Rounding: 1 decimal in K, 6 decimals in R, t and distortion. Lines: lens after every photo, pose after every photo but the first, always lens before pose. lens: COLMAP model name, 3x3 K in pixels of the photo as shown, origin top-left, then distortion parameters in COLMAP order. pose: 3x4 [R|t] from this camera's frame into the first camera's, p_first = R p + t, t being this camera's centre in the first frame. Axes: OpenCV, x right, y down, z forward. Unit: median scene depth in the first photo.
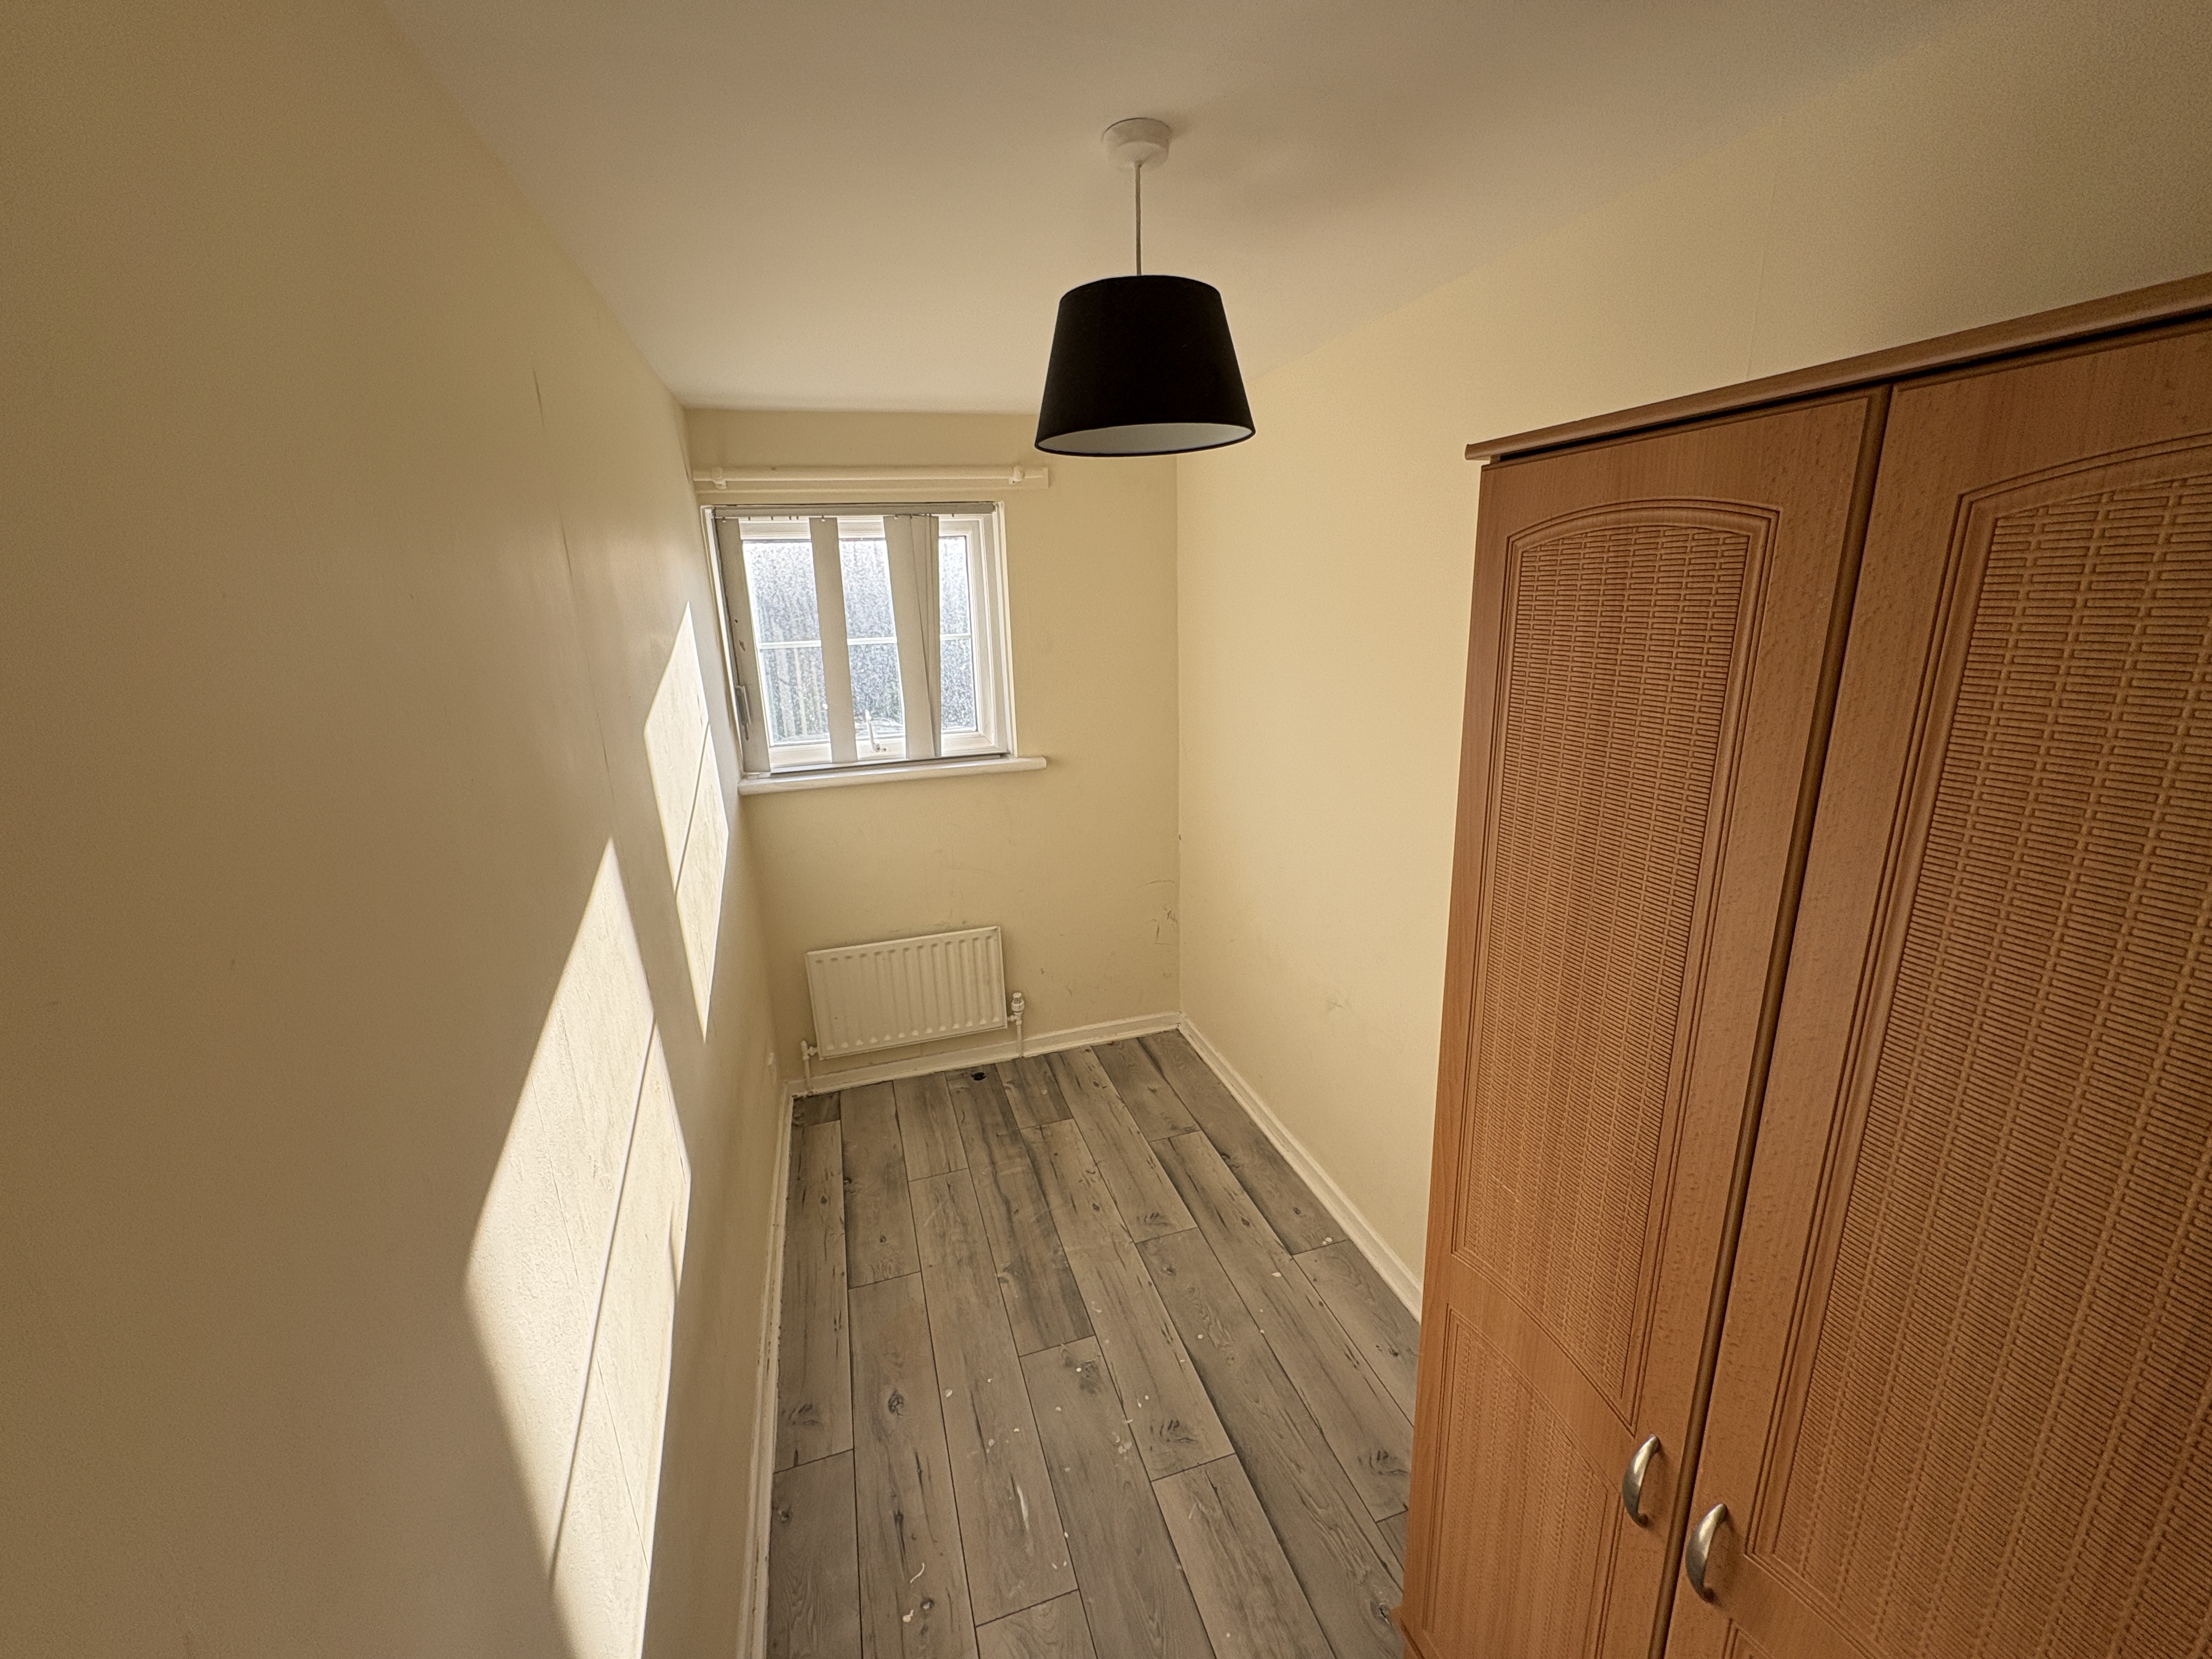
lens RADIAL K [[882.3, 0, 1109.1], [0, 882.3, 832.5], [0, 0, 1]] dist [0.000143, -0.000010]
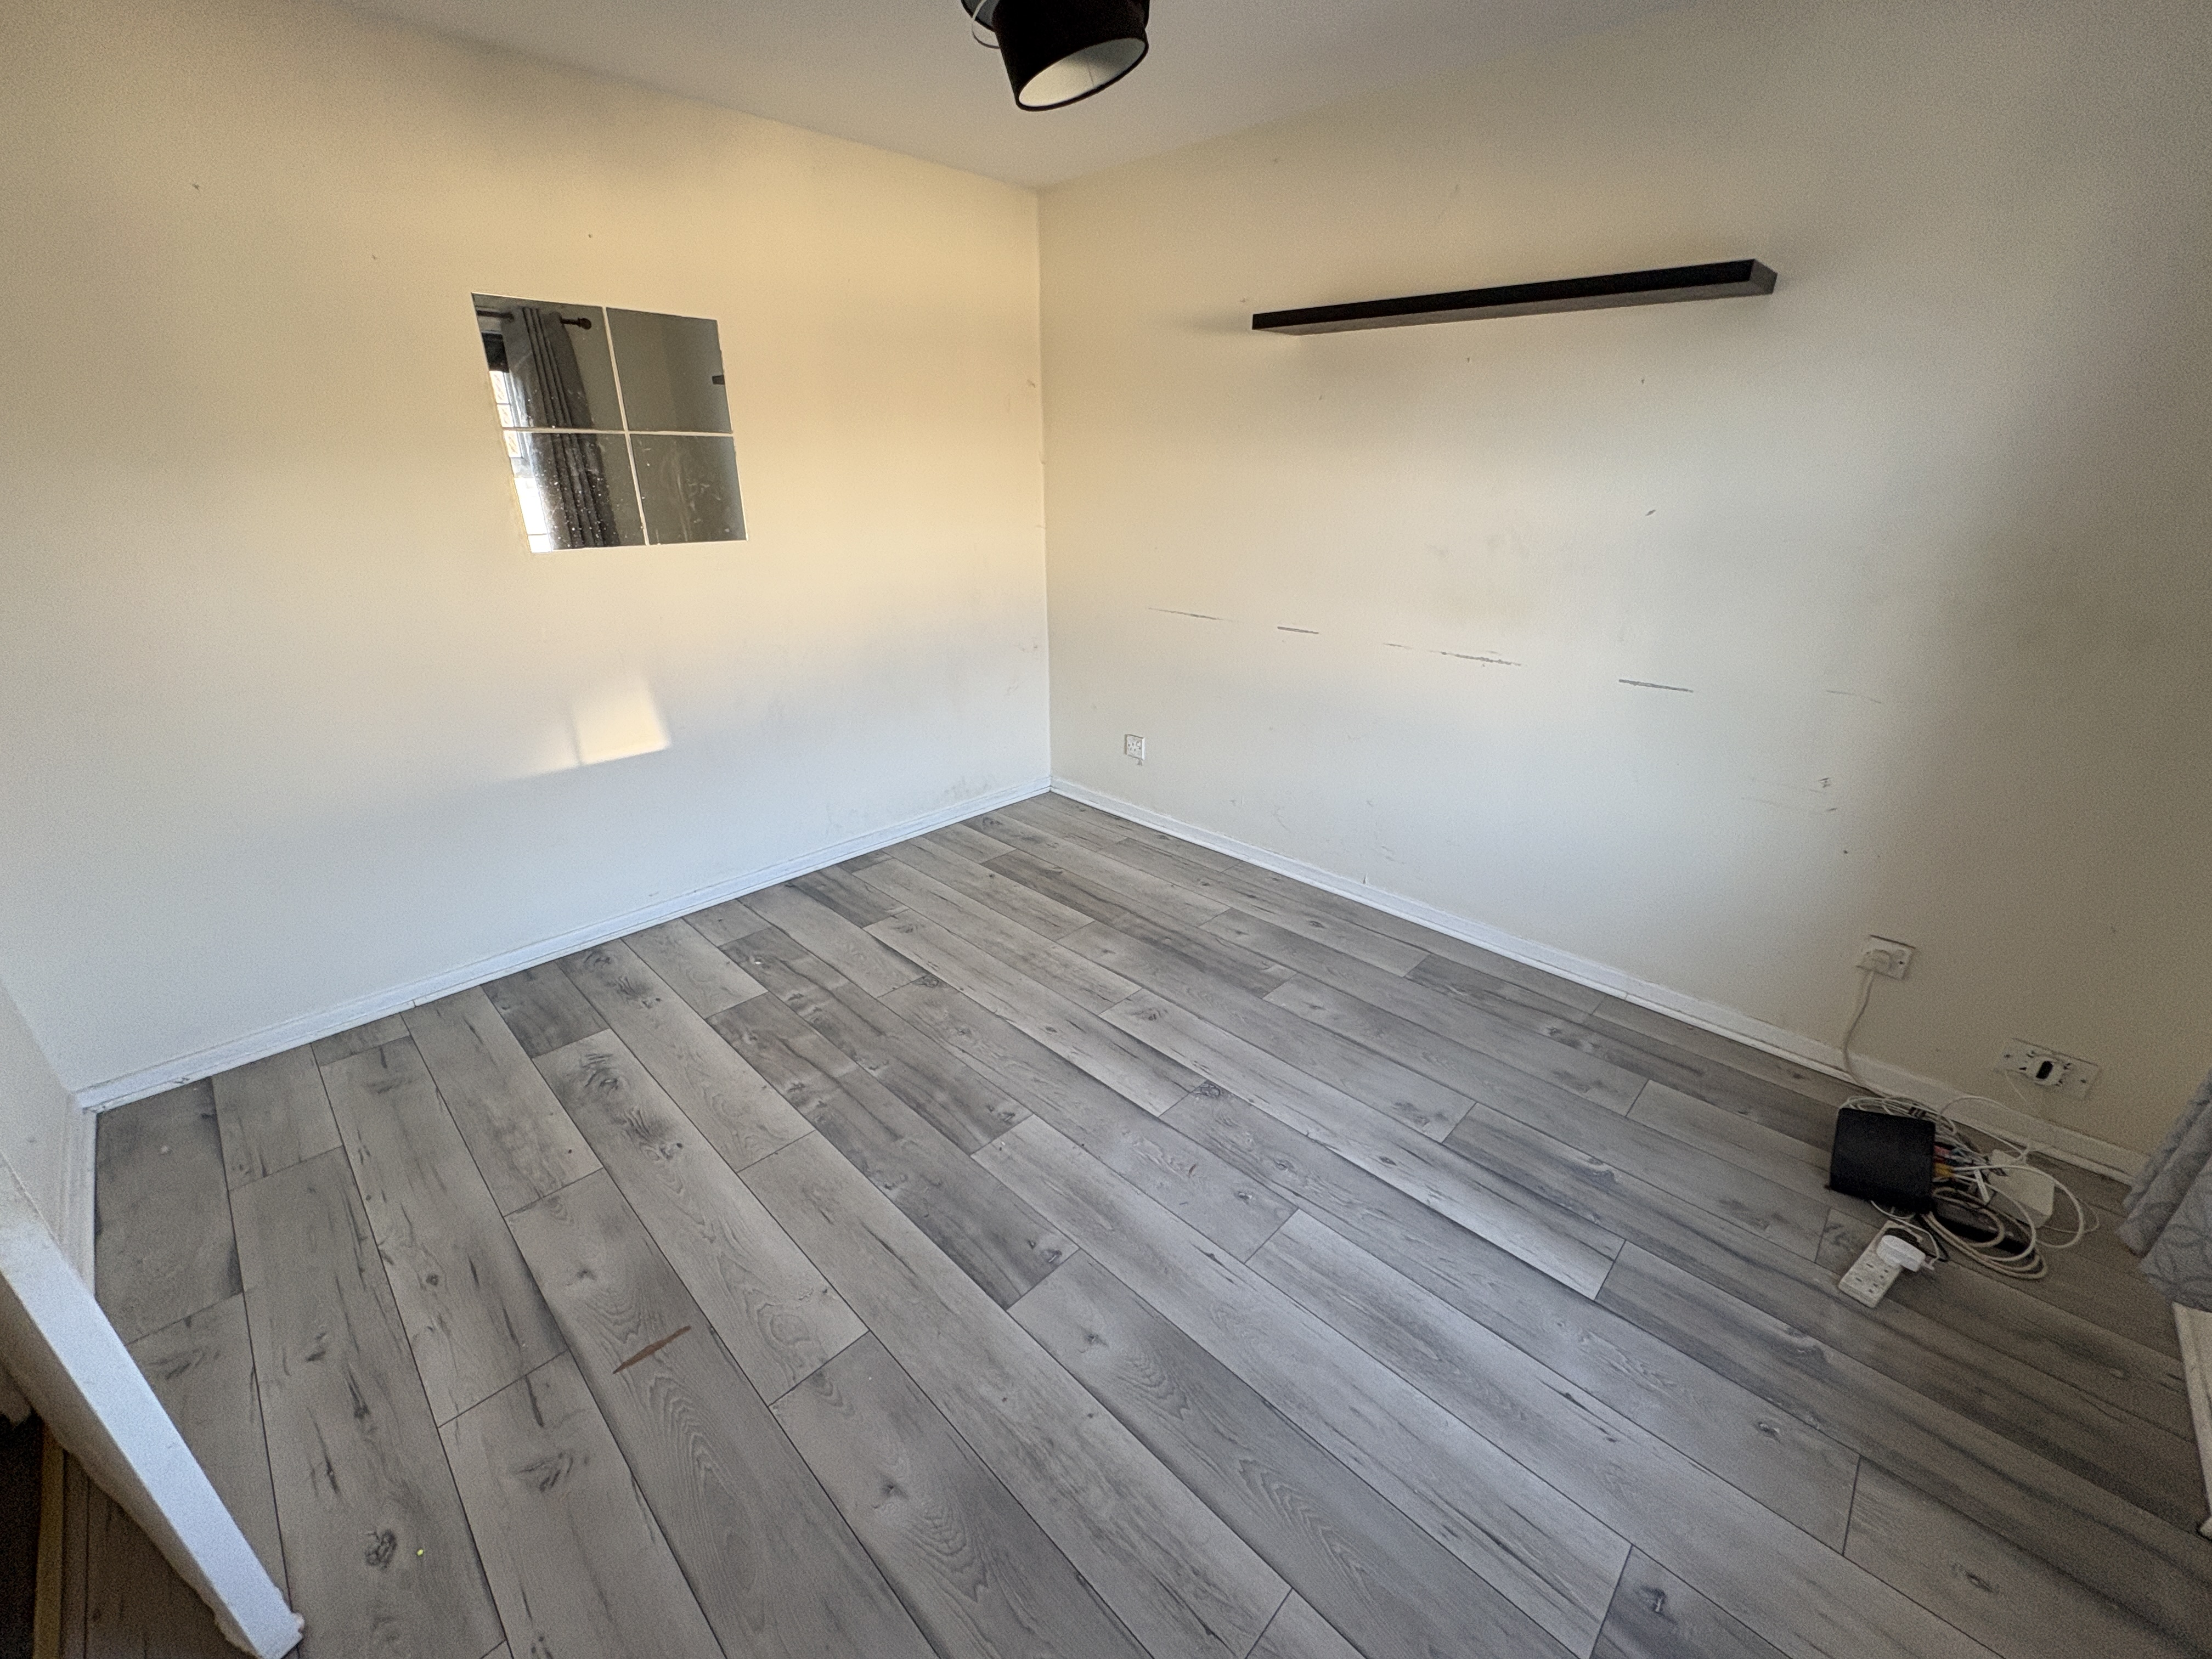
lens RADIAL K [[882.3, 0, 1107.4], [0, 882.3, 825.8], [0, 0, 1]] dist [0.000143, -0.000010]
pose [[-0.873218, 0.221735, -0.433964, 0.366315], [-0.098935, 0.791287, 0.603388, -0.133447], [0.477182, 0.569823, -0.669028, 1.143470]]
